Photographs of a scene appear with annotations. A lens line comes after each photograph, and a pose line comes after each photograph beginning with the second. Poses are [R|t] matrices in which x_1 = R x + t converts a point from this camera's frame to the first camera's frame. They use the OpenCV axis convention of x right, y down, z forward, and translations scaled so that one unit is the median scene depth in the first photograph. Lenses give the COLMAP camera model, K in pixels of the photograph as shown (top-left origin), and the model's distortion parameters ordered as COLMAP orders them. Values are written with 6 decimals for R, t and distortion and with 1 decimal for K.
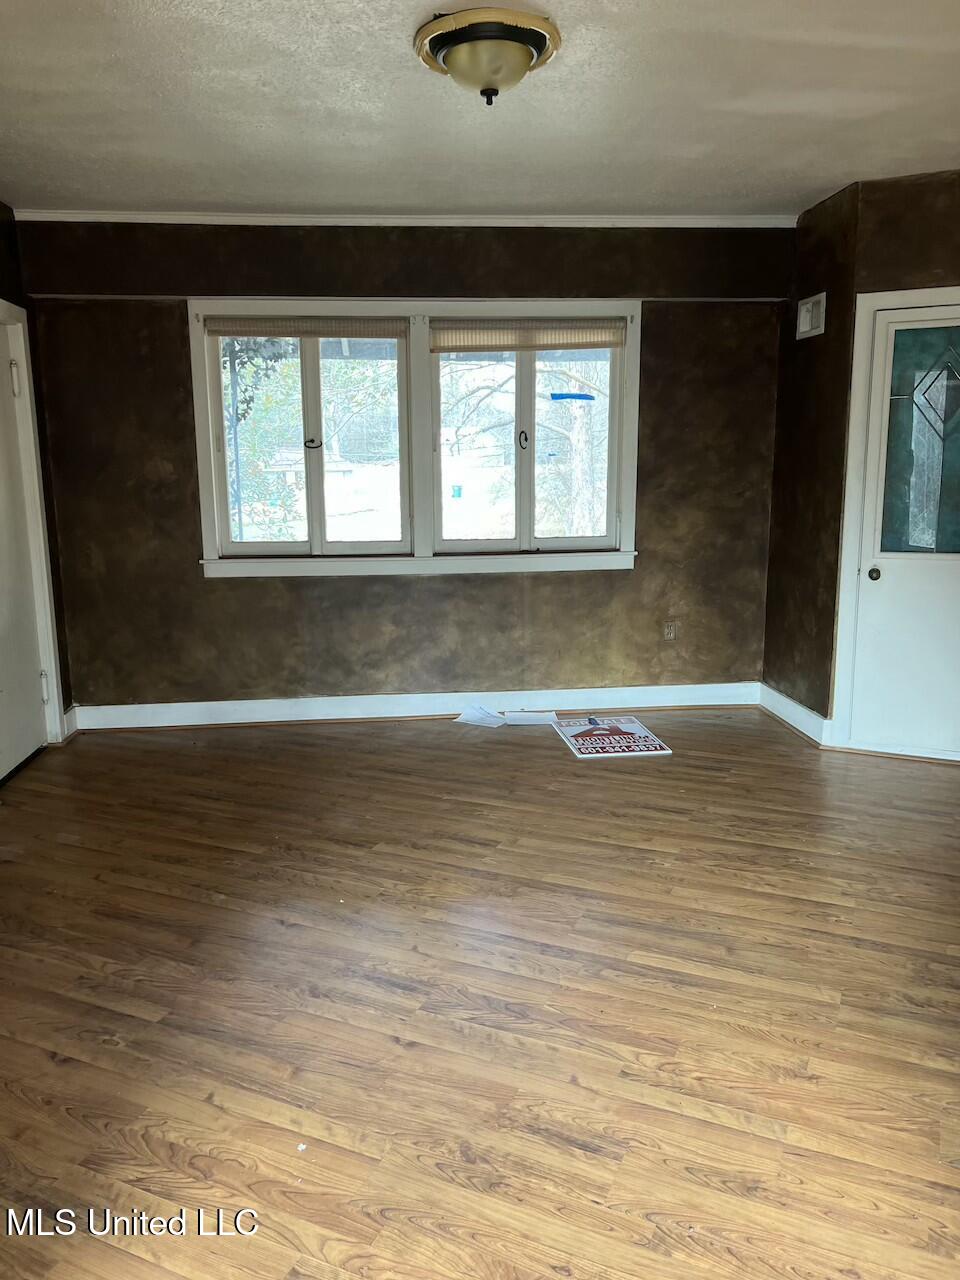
lens RADIAL K [[965.9, 0, 480.0], [0, 965.9, 640.0], [0, 0, 1]] dist [0.006309, 0.002587]
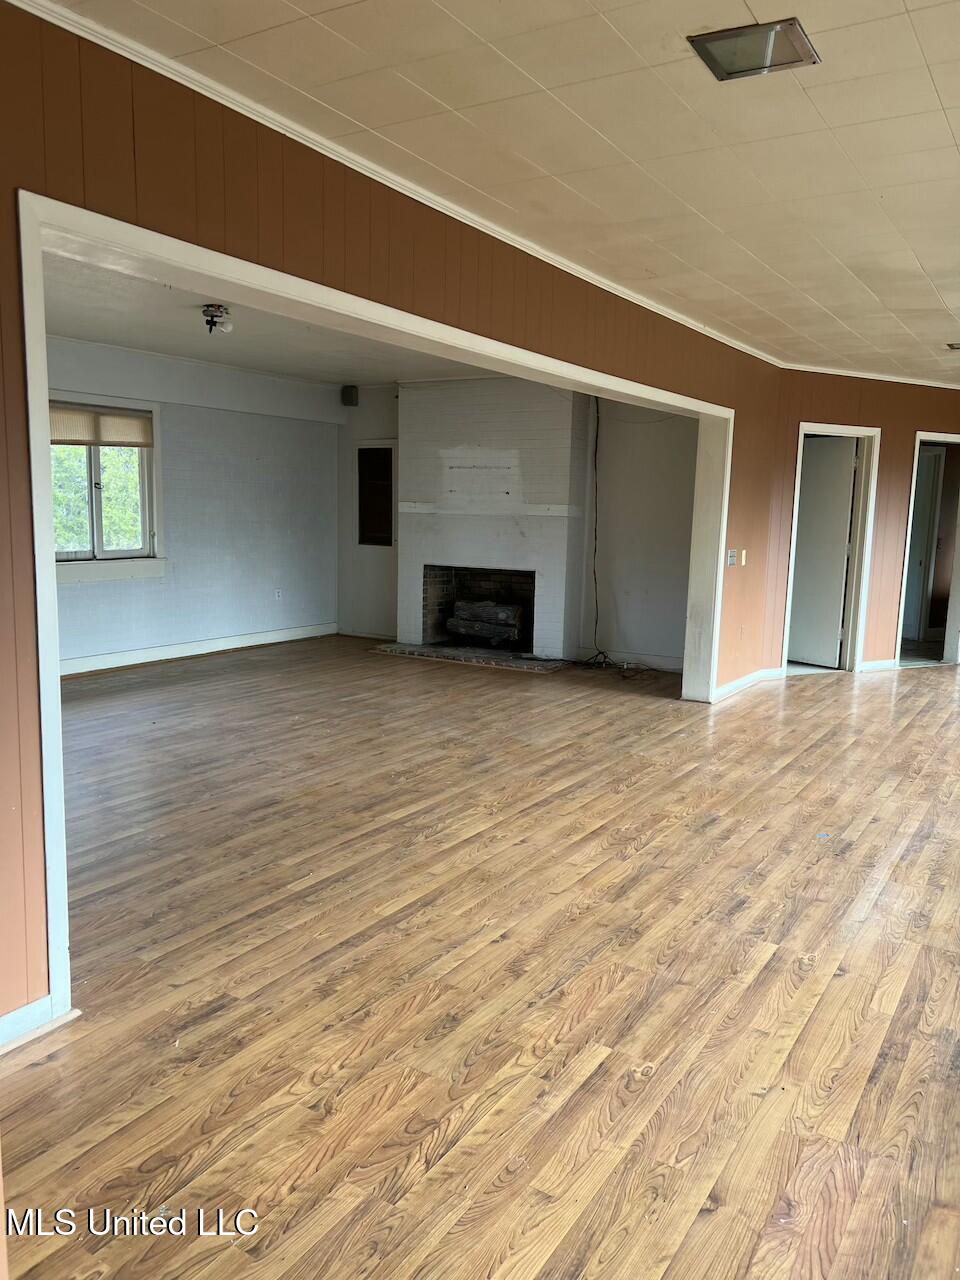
lens RADIAL K [[965.9, 0, 480.0], [0, 965.9, 640.0], [0, 0, 1]] dist [0.006309, 0.002587]
pose [[0.132033, -0.126235, 0.983174, -1.110812], [0.154598, 0.982343, 0.105367, -0.046552], [-0.979115, 0.138085, 0.149217, 0.413199]]
